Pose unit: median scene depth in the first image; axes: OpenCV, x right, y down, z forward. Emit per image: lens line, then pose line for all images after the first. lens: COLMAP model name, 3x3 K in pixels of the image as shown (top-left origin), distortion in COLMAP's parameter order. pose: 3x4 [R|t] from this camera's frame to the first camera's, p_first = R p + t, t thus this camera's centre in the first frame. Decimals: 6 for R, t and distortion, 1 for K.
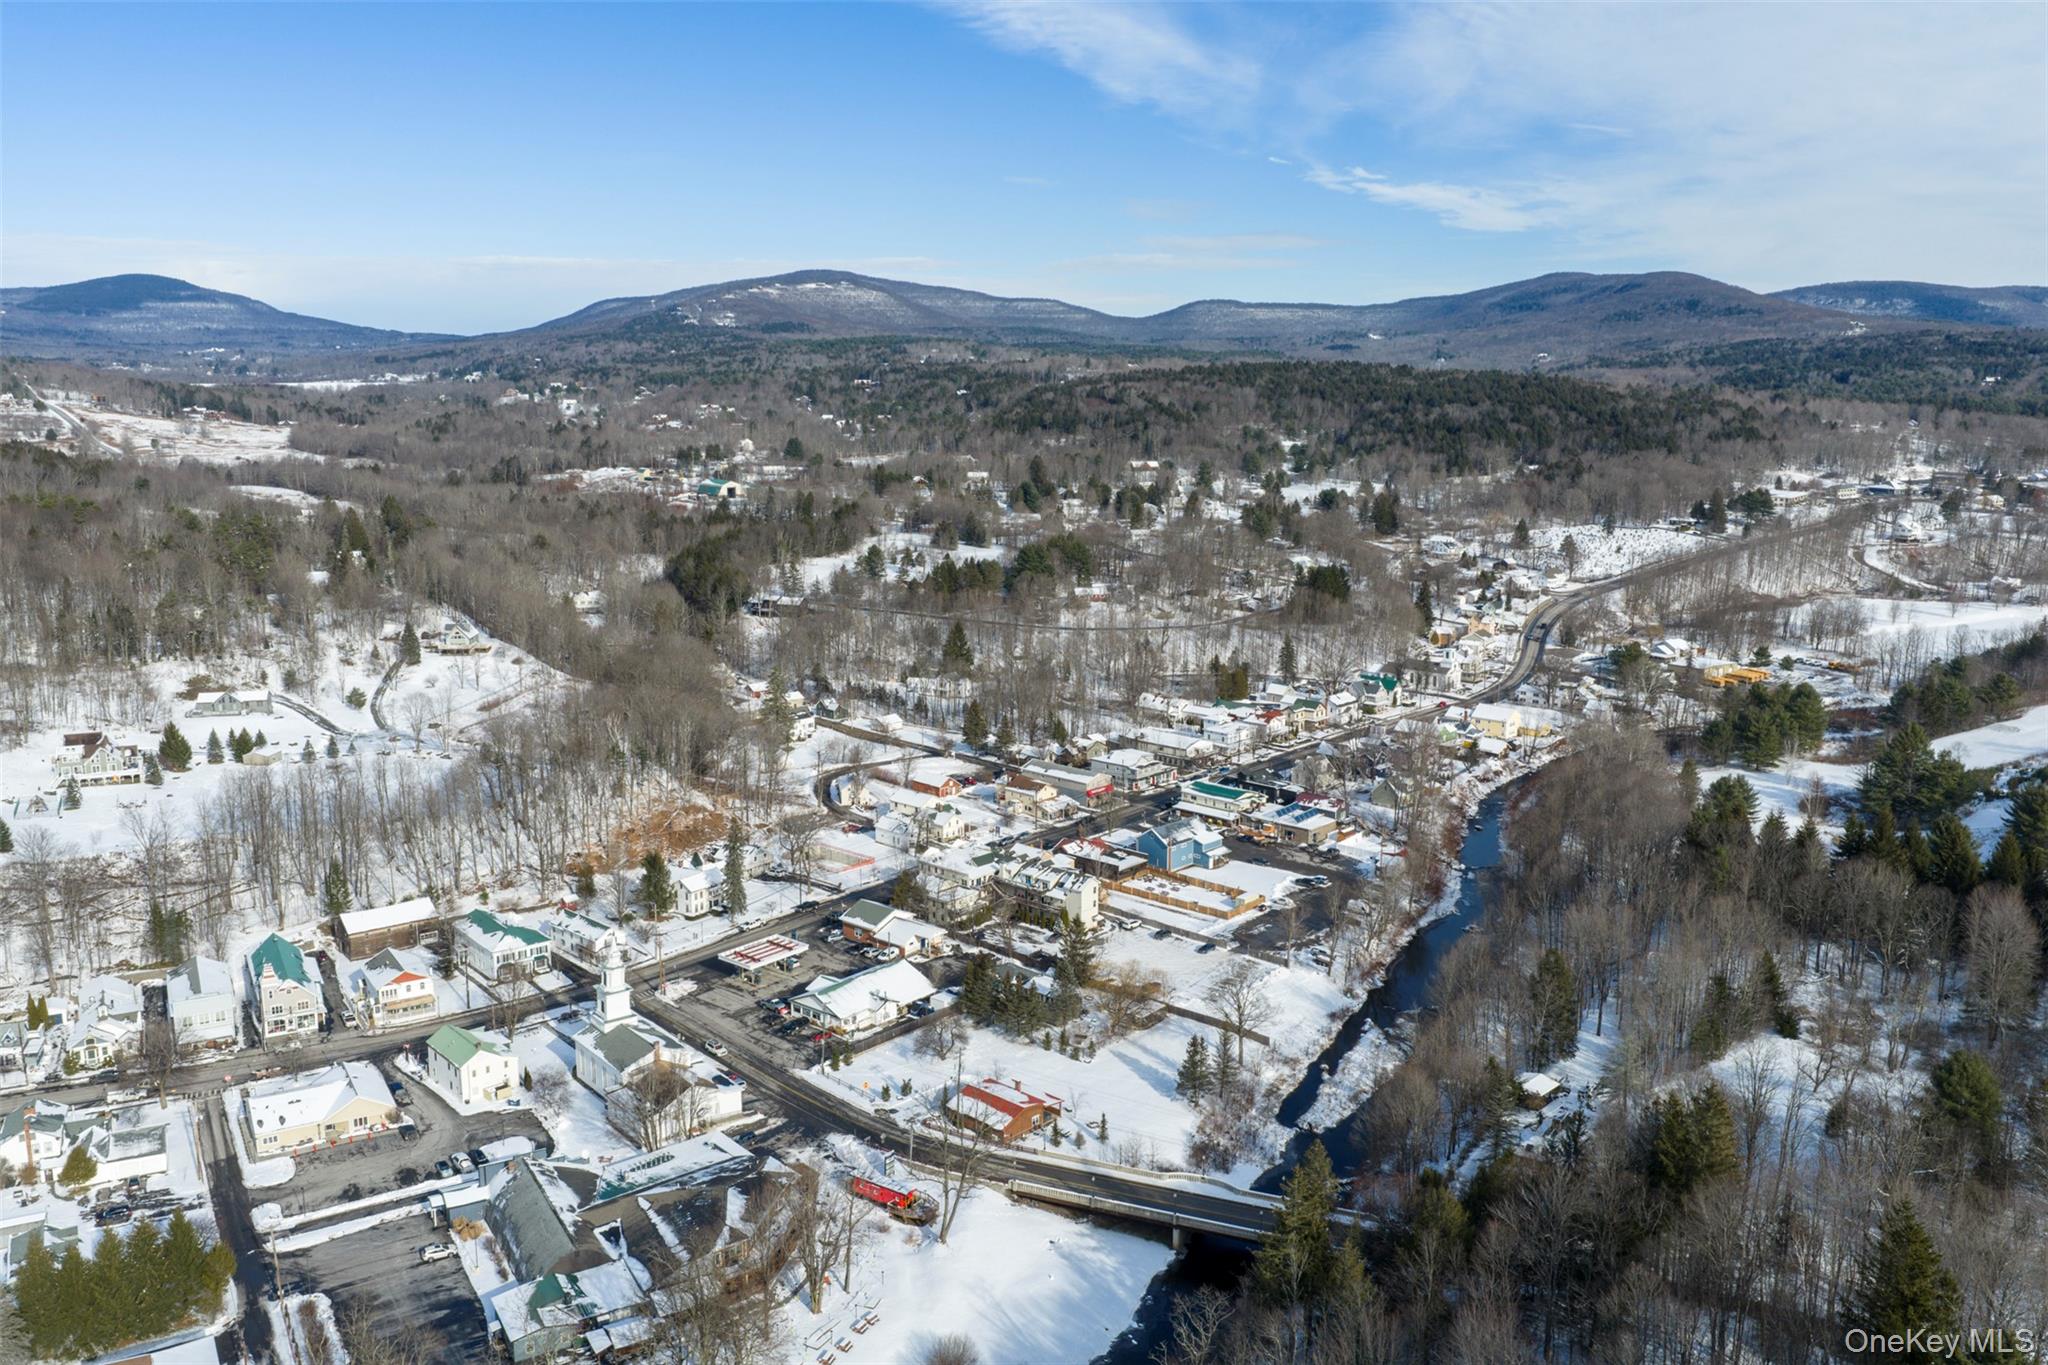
lens RADIAL K [[1693.3, 0, 1023.1], [0, 1693.3, 684.7], [0, 0, 1]] dist [0.018807, -0.025381]
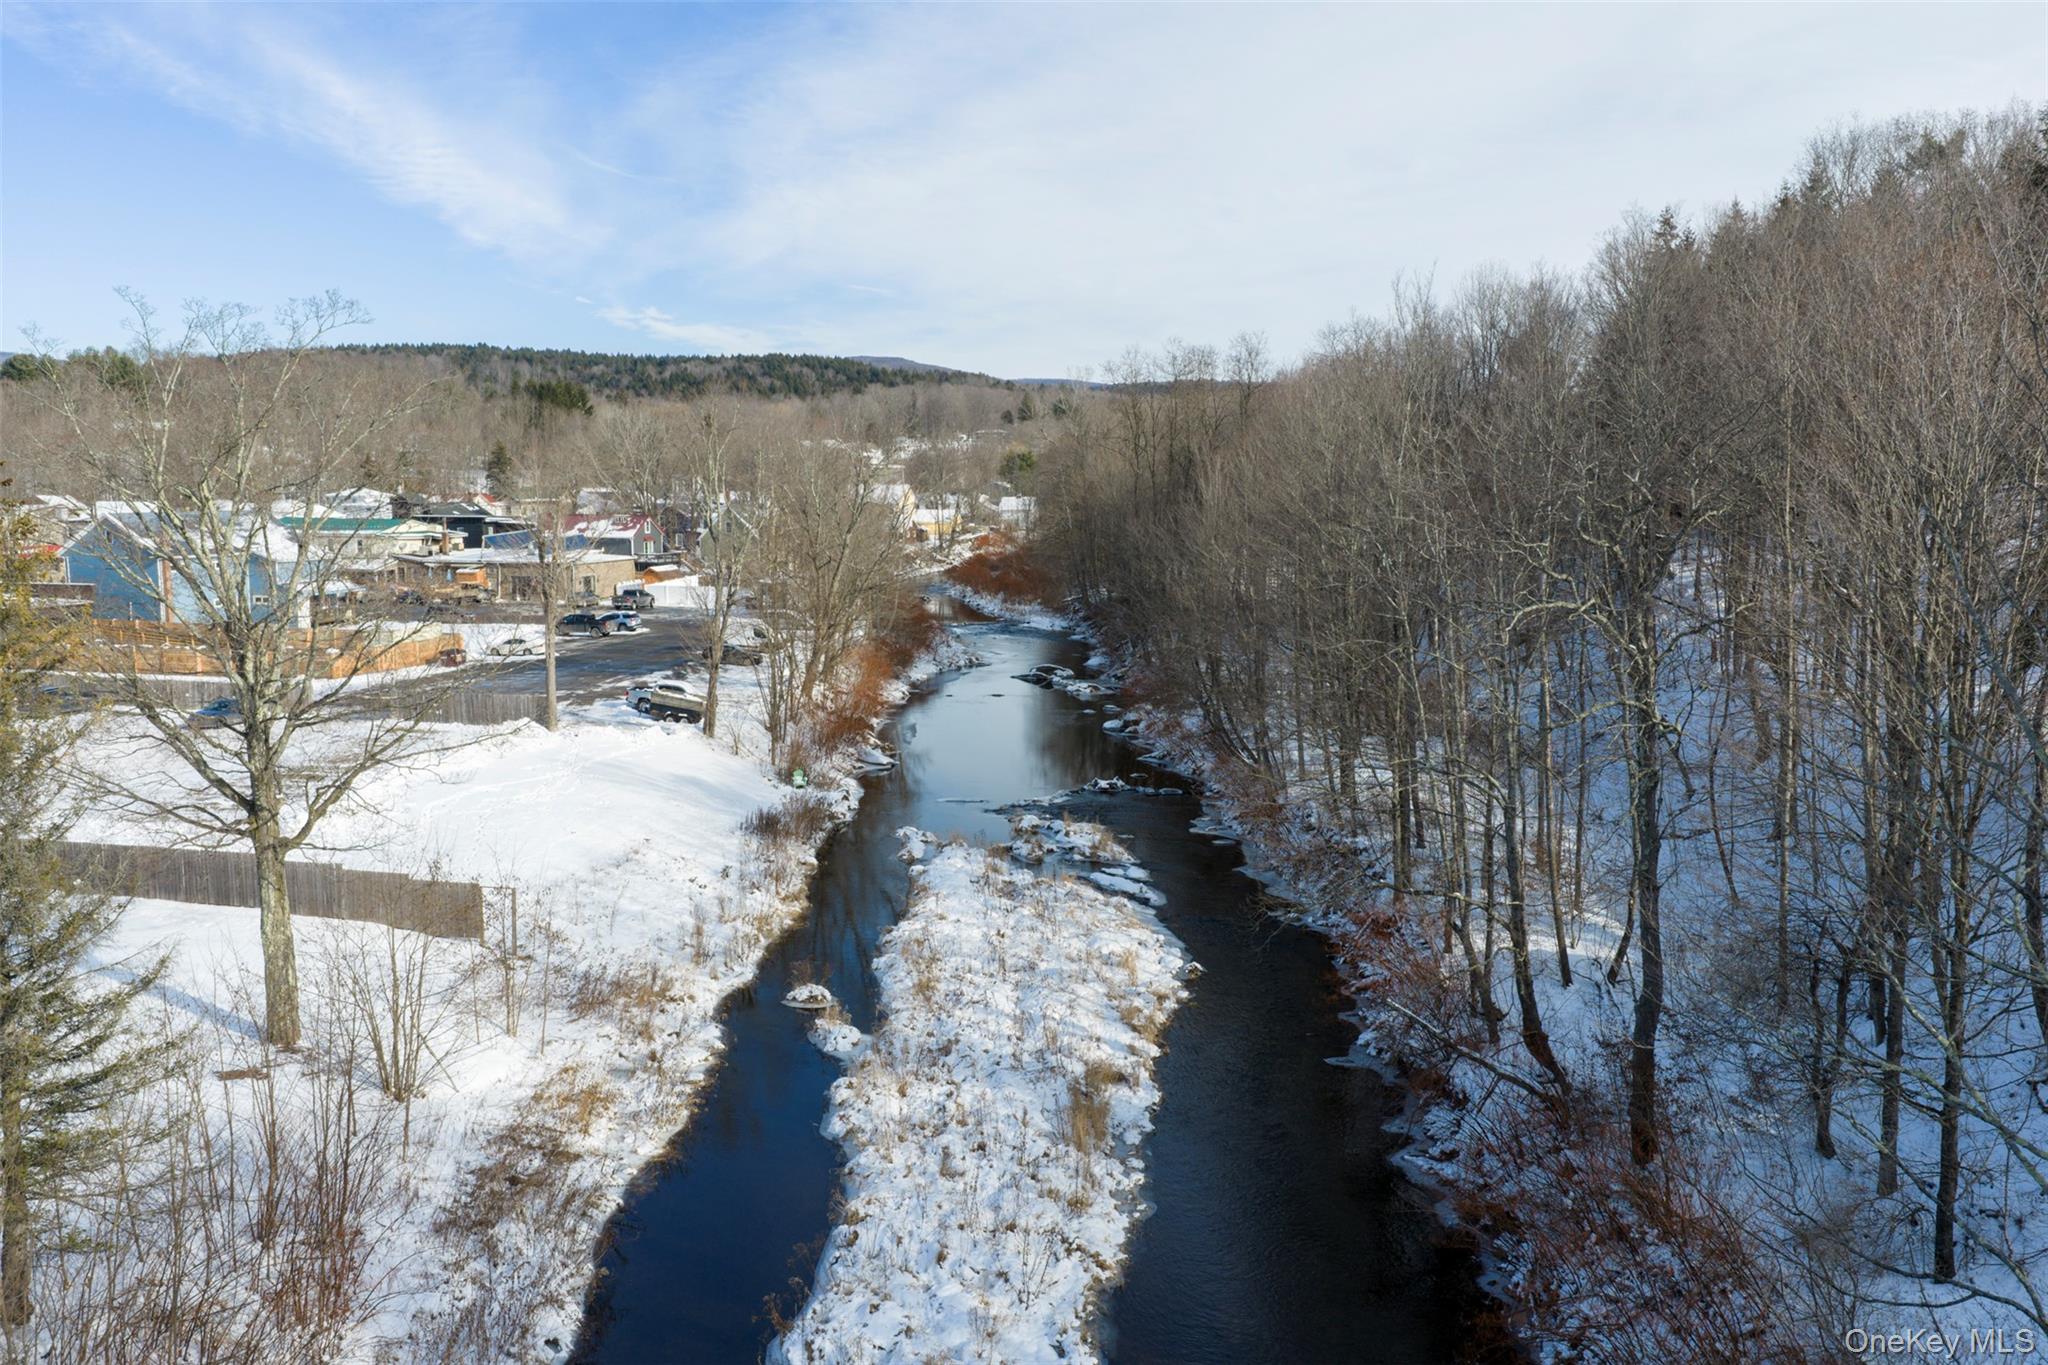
lens RADIAL K [[1693.3, 0, 1022.5], [0, 1693.3, 681.8], [0, 0, 1]] dist [0.018807, -0.025381]
pose [[0.898314, -0.048984, 0.436614, 0.091429], [0.079900, 0.995408, -0.052714, 0.152866], [-0.432027, 0.082240, 0.898103, 0.622061]]
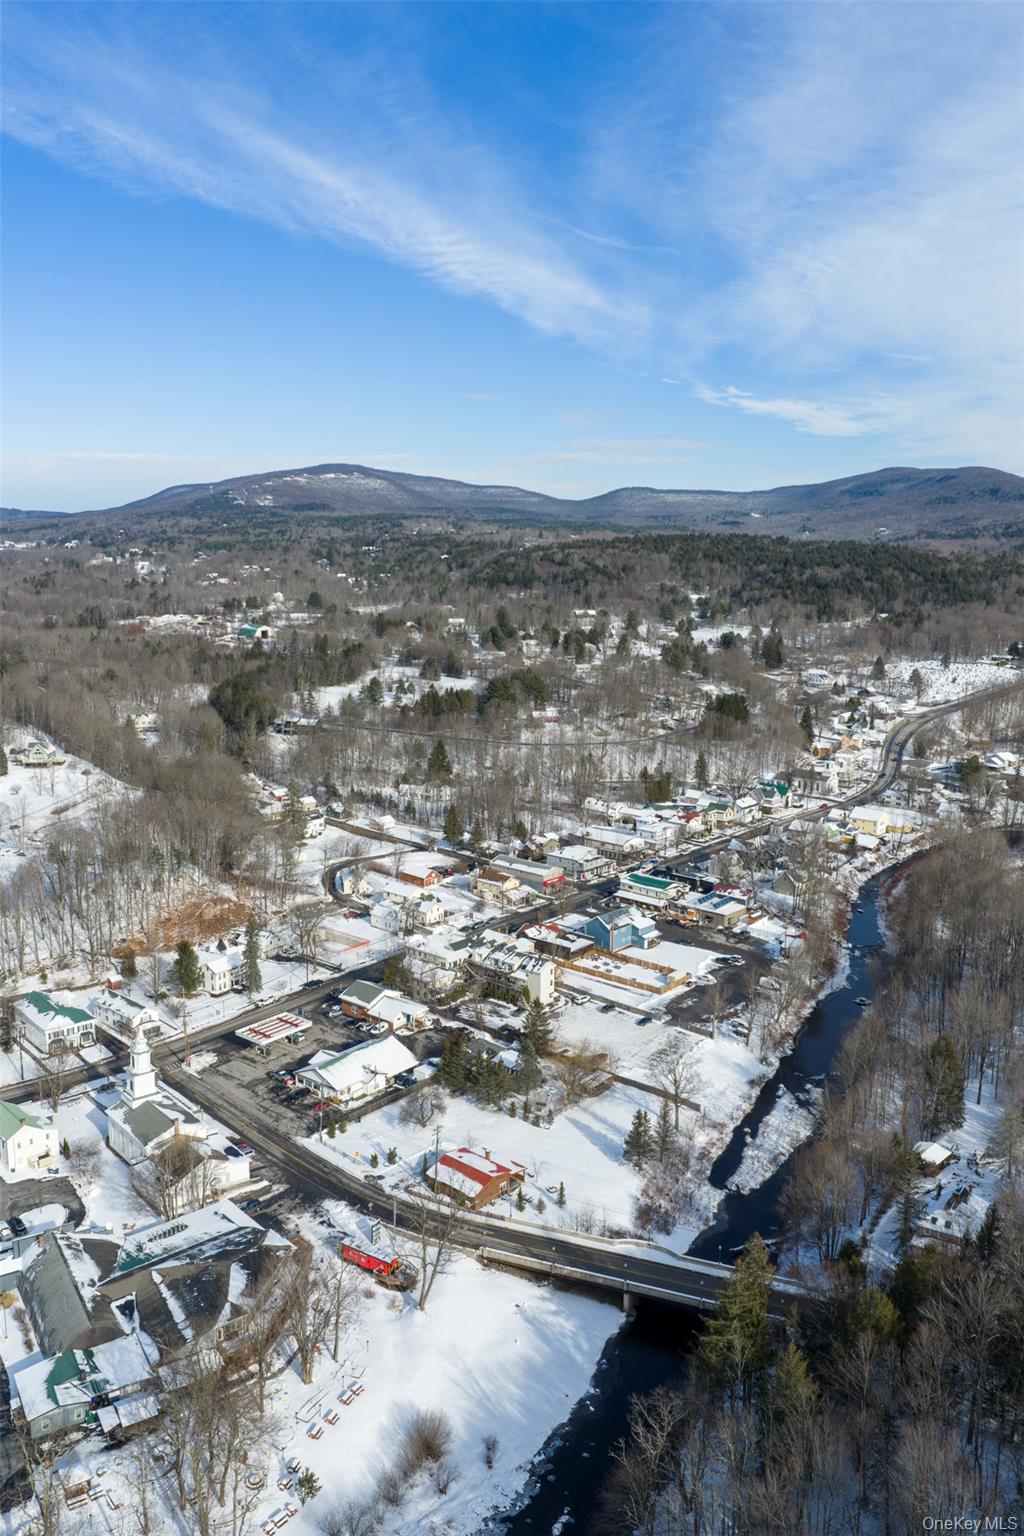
lens RADIAL K [[1270.0, 0, 512.5], [0, 1270.0, 765.4], [0, 0, 1]] dist [0.018807, -0.025381]
pose [[0.999864, -0.000924, 0.016453, -0.000085], [0.001051, 0.999970, -0.007673, -0.016788], [-0.016445, 0.007689, 0.999835, 0.085820]]
